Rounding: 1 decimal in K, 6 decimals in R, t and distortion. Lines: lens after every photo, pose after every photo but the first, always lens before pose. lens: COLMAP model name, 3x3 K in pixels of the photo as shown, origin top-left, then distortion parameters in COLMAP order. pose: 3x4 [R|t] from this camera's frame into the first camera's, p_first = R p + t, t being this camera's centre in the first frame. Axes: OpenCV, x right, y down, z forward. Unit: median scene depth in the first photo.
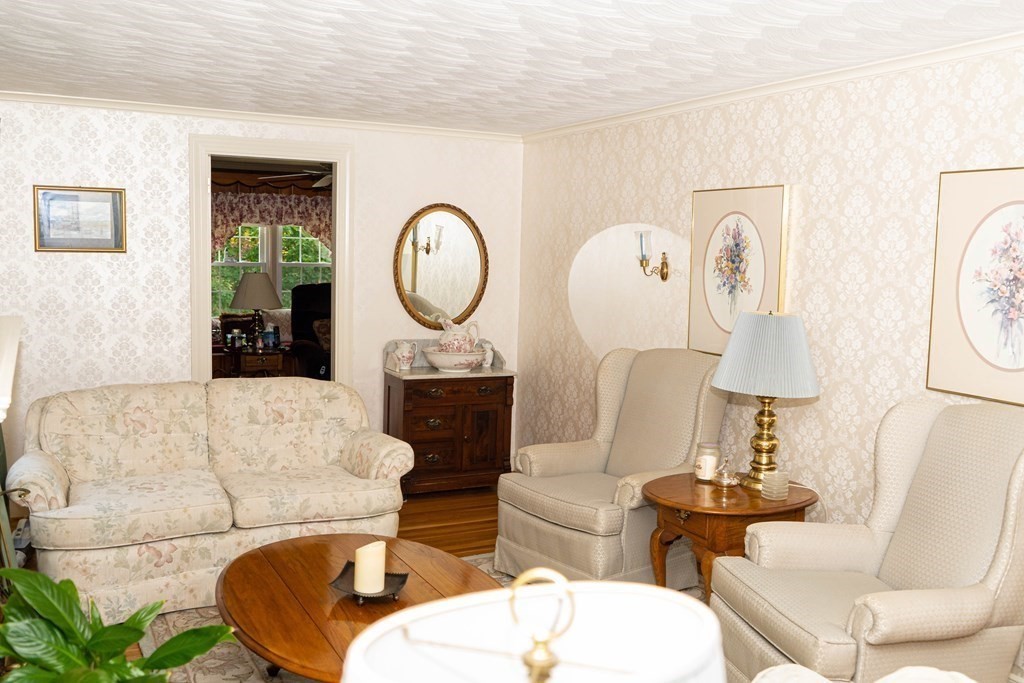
lens RADIAL K [[927.2, 0, 492.9], [0, 927.2, 331.6], [0, 0, 1]] dist [0.025676, 0.000000]
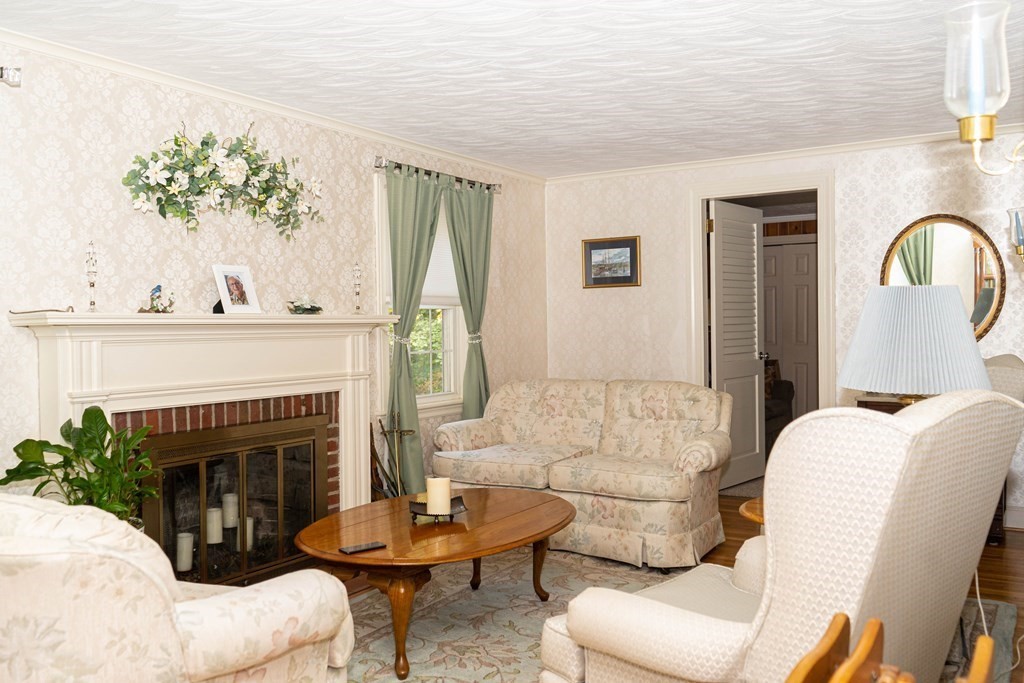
lens RADIAL K [[845.4, 0, 538.2], [0, 845.4, 338.1], [0, 0, 1]] dist [0.010852, 0.010295]
pose [[0.545143, -0.018300, -0.838143, 0.666503], [-0.049694, 0.997298, -0.054096, 0.073682], [0.836869, 0.071141, 0.542761, 0.365390]]
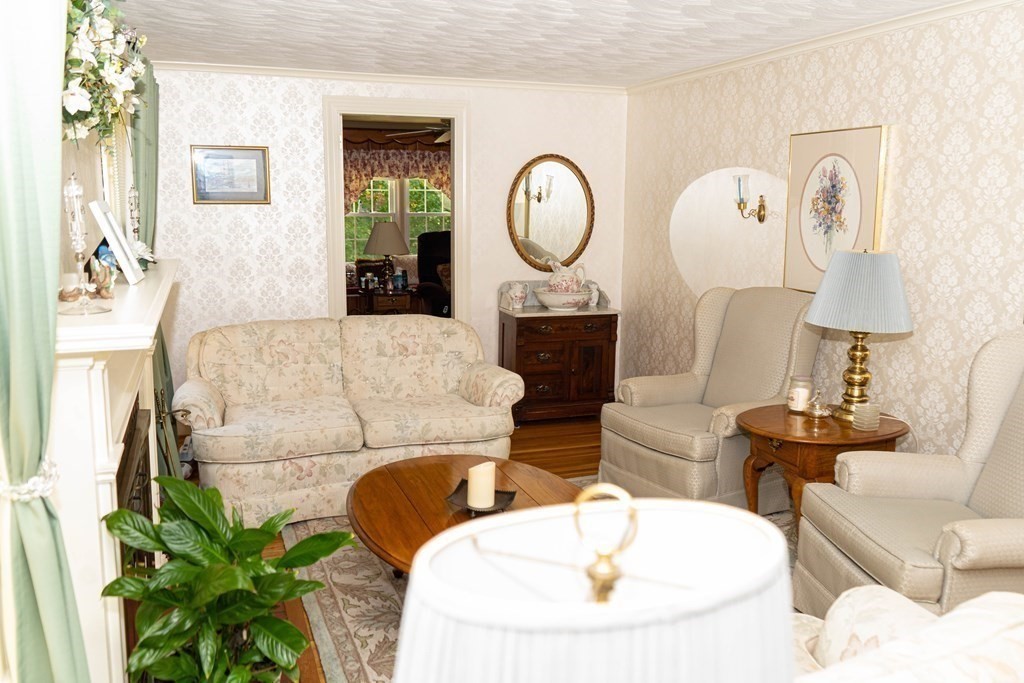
lens RADIAL K [[845.4, 0, 503.8], [0, 845.4, 324.1], [0, 0, 1]] dist [0.010852, 0.010295]
pose [[0.993237, 0.001951, -0.116091, 0.007566], [0.004708, 0.998360, 0.057055, 0.004184], [0.116012, -0.057216, 0.991598, 0.012730]]
